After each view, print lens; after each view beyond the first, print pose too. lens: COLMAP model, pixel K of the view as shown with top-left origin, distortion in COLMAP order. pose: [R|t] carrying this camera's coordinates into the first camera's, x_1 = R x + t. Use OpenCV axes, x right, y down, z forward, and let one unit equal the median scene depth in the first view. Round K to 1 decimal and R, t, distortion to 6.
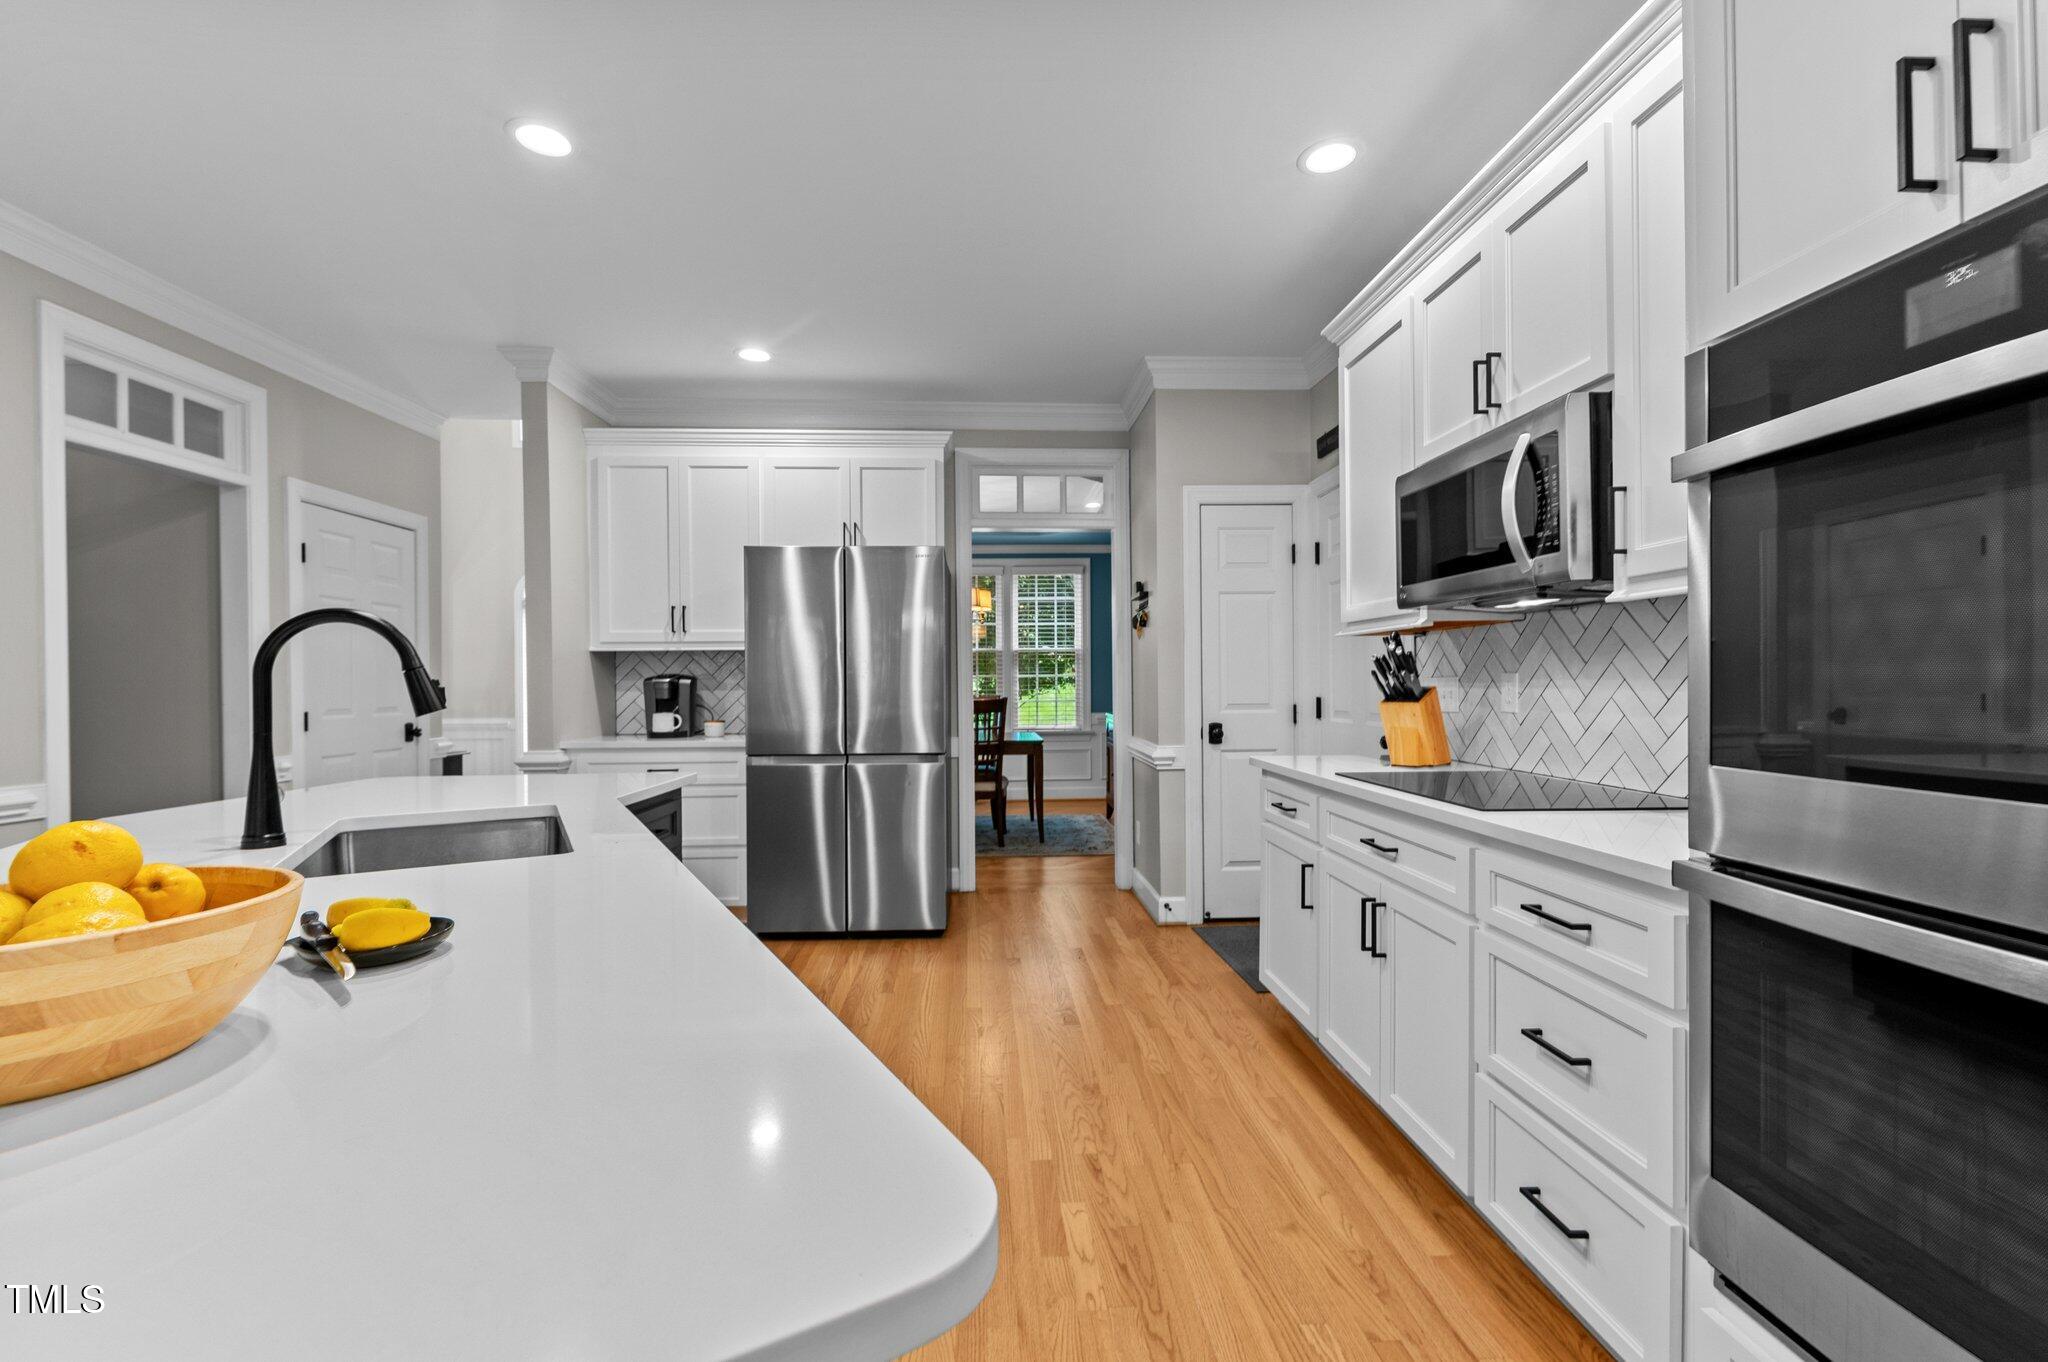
lens RADIAL K [[874.5, 0, 1006.2], [0, 874.5, 680.9], [0, 0, 1]] dist [0.012318, -0.006710]
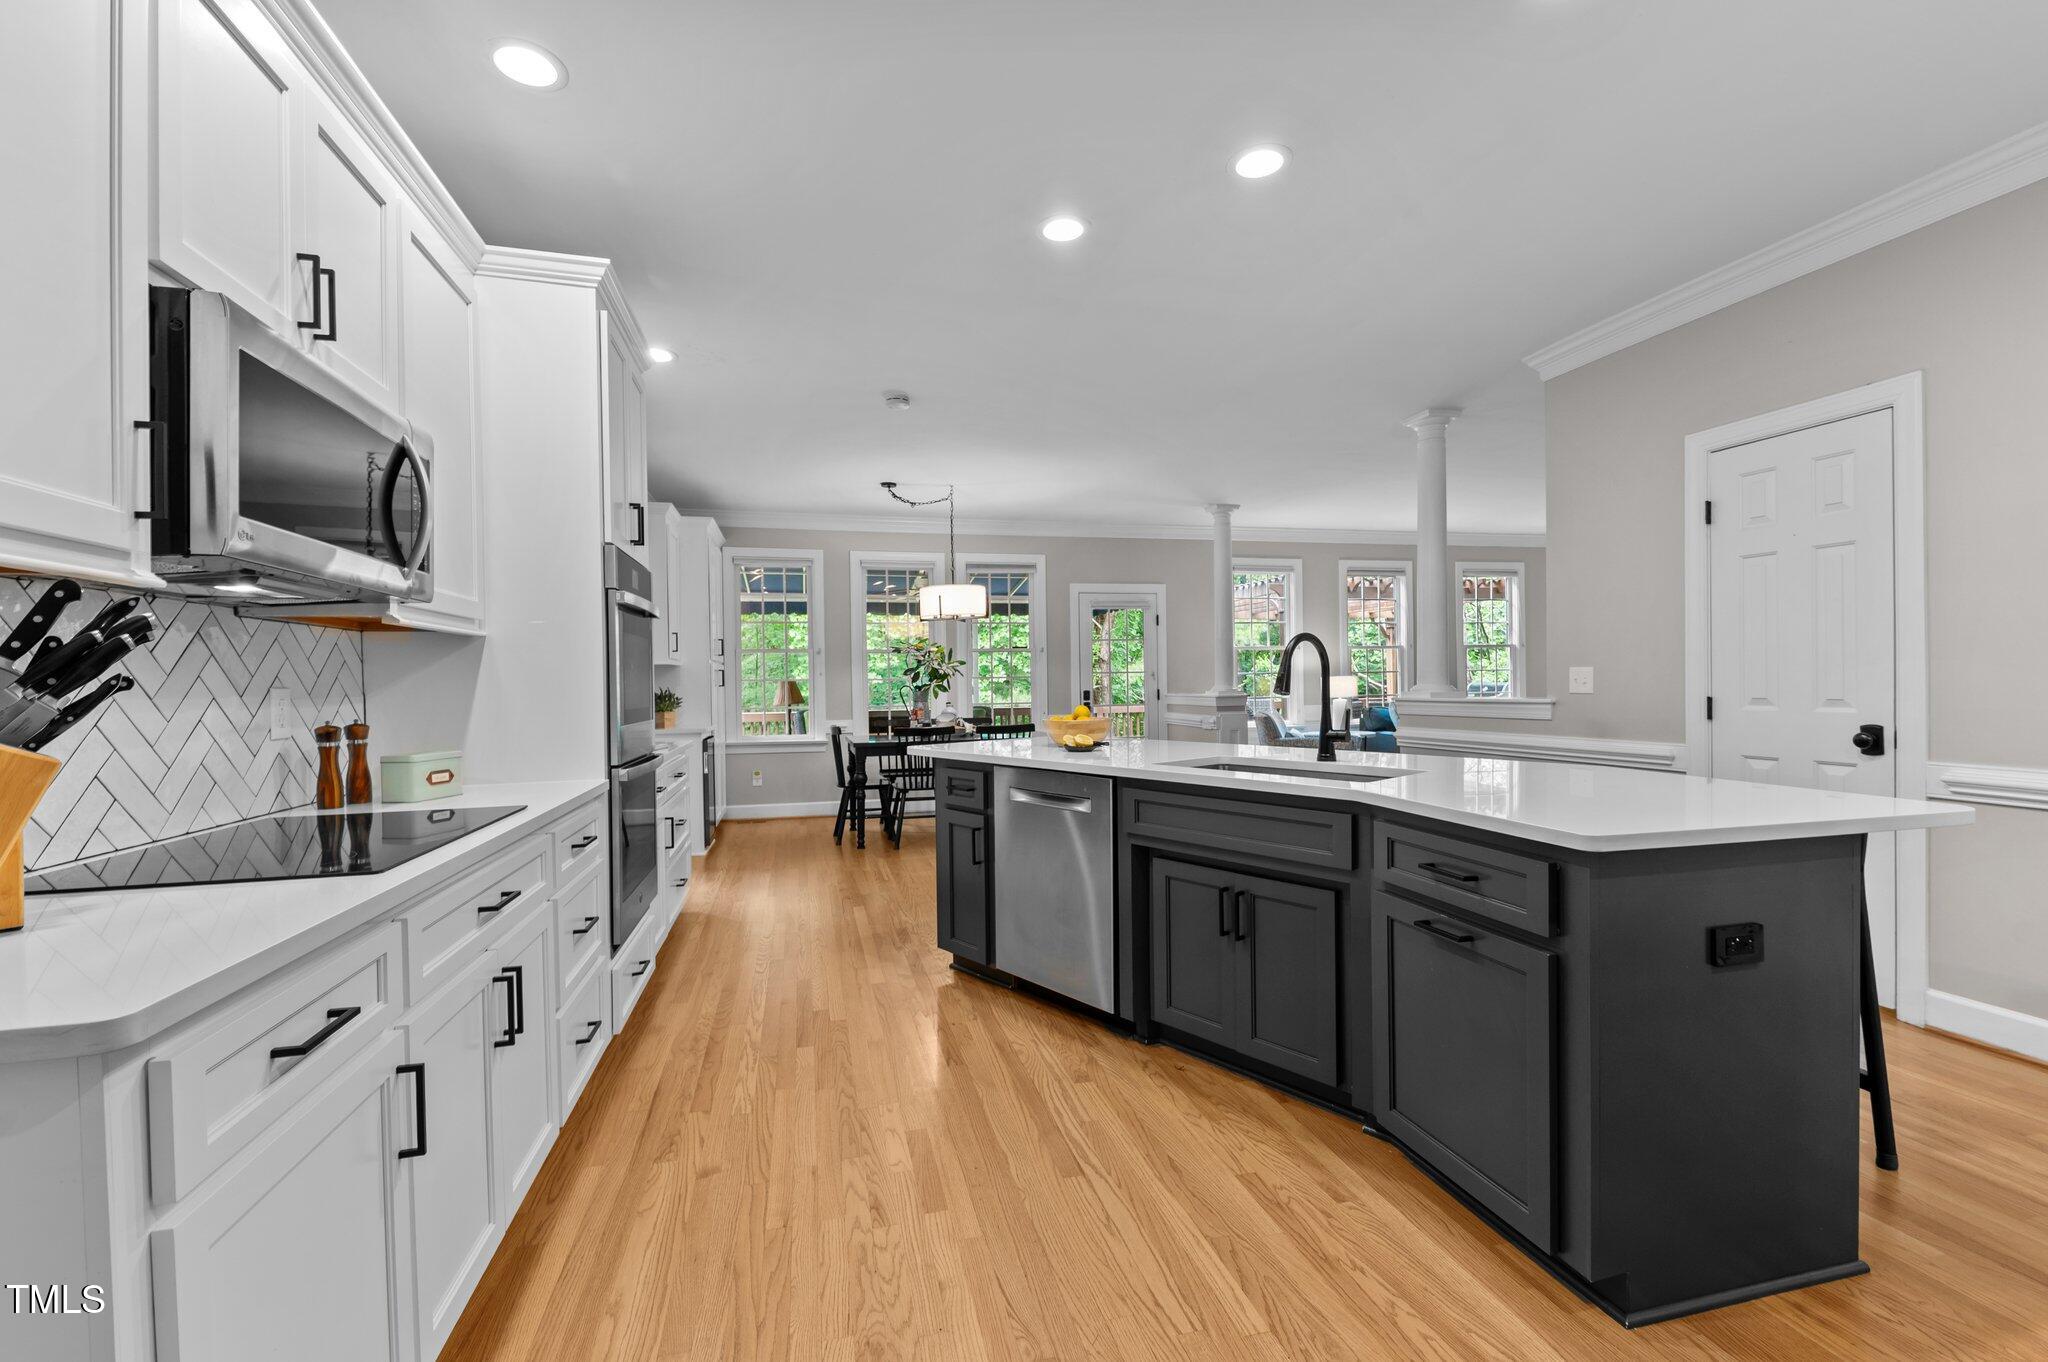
lens RADIAL K [[874.5, 0, 1019.8], [0, 874.5, 692.4], [0, 0, 1]] dist [0.012318, -0.006710]
pose [[-0.978612, 0.026023, -0.204061, 0.109637], [0.024114, 0.999639, 0.011835, 0.001466], [0.204295, 0.006661, -0.978887, 1.647509]]
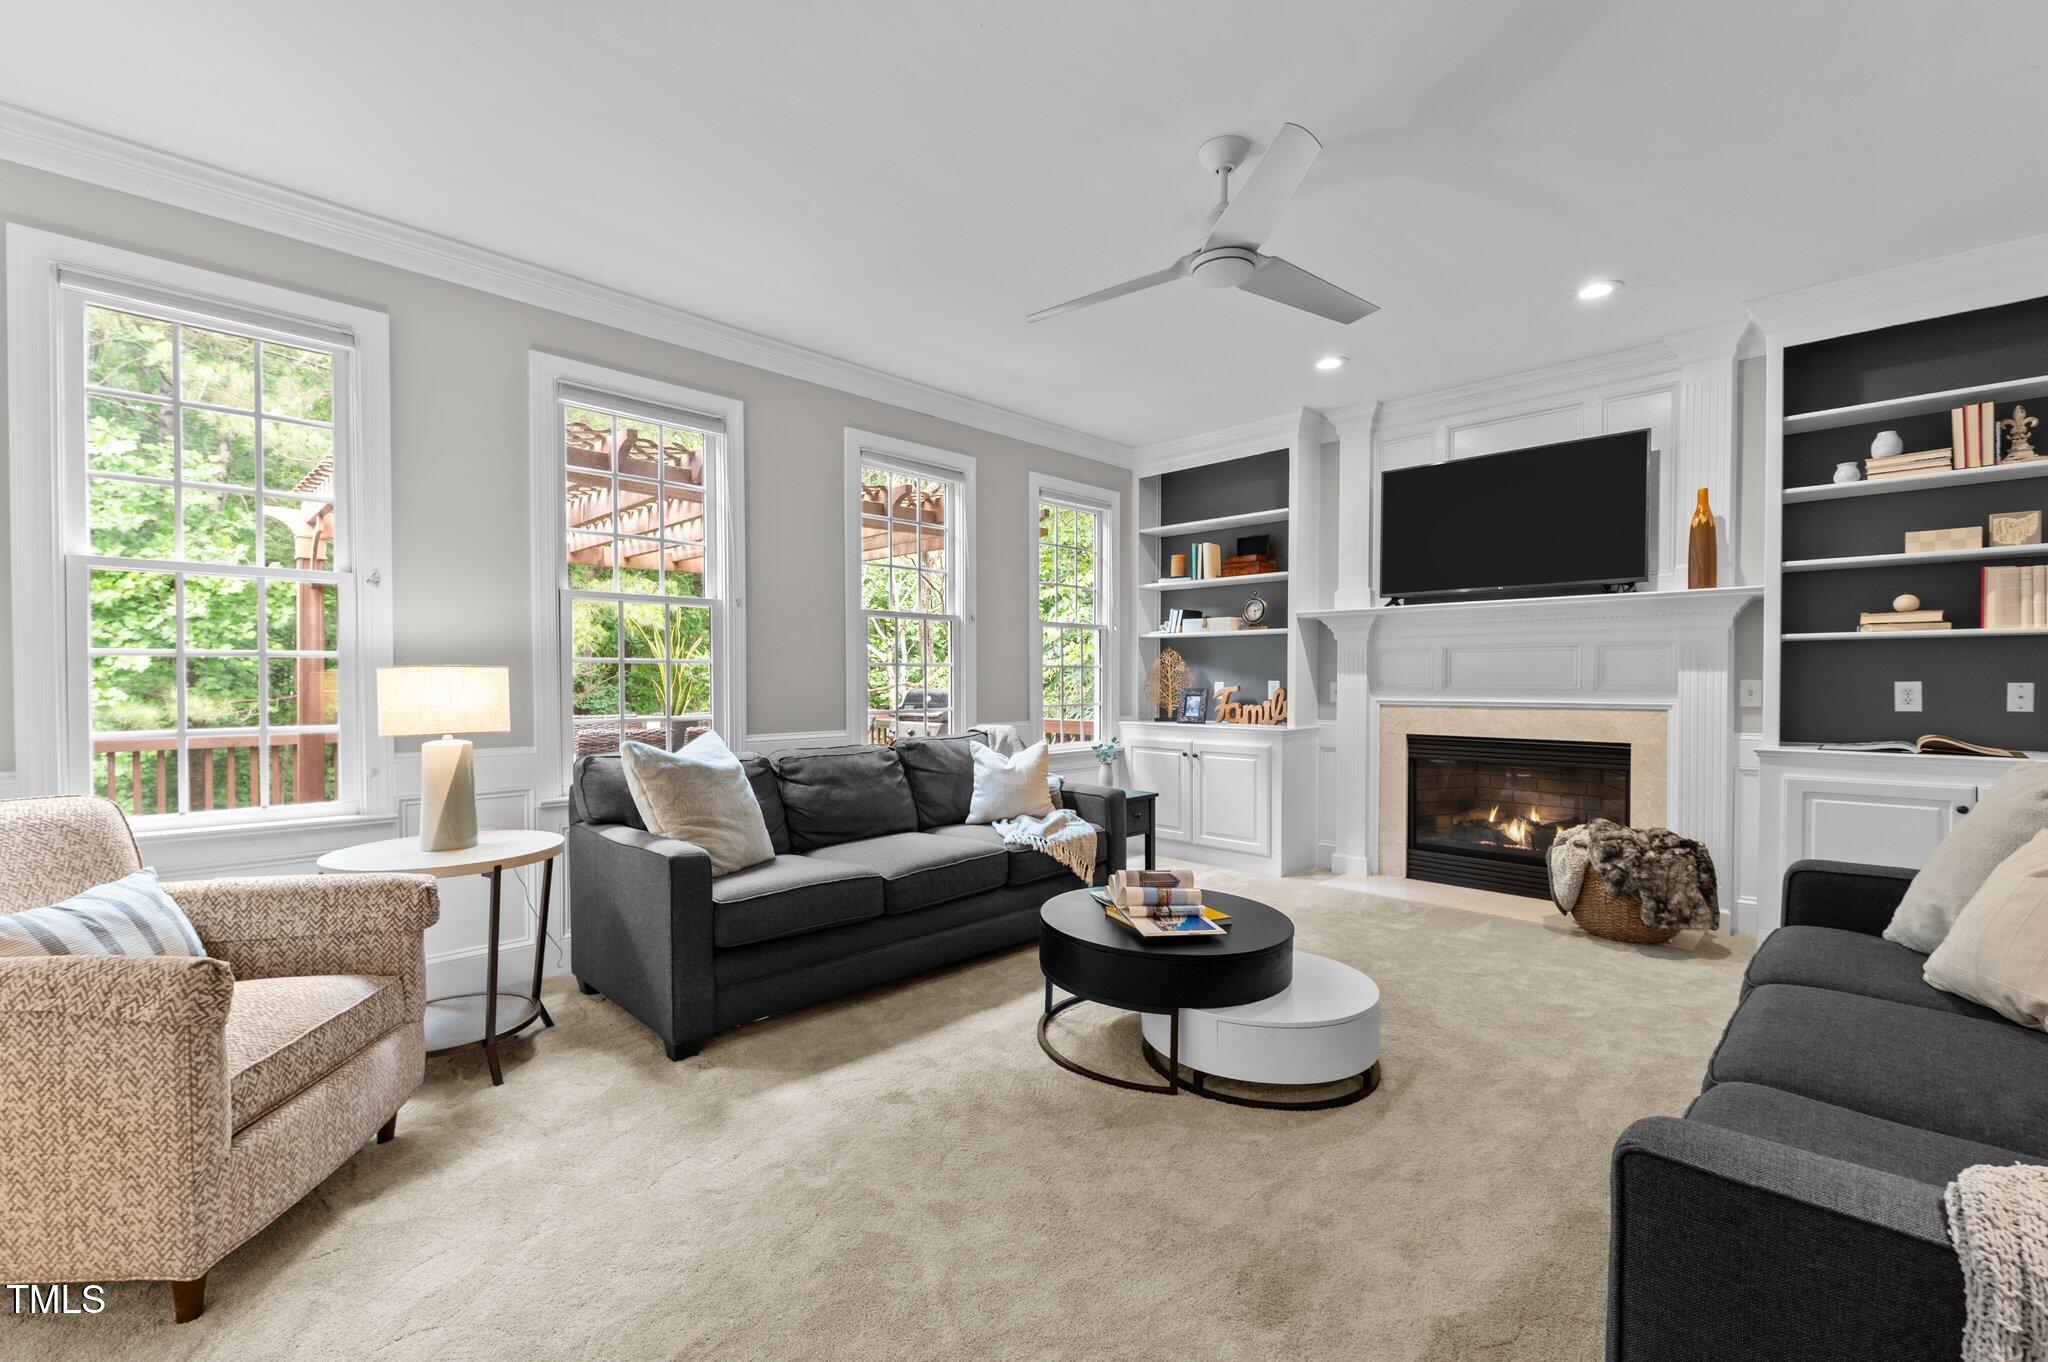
lens RADIAL K [[874.5, 0, 1001.7], [0, 874.5, 690.8], [0, 0, 1]] dist [0.012318, -0.006710]
pose [[-0.735177, 0.016872, -0.677665, -1.559283], [0.004110, 0.999783, 0.020433, 0.017959], [0.677862, 0.012237, -0.735087, -0.179593]]
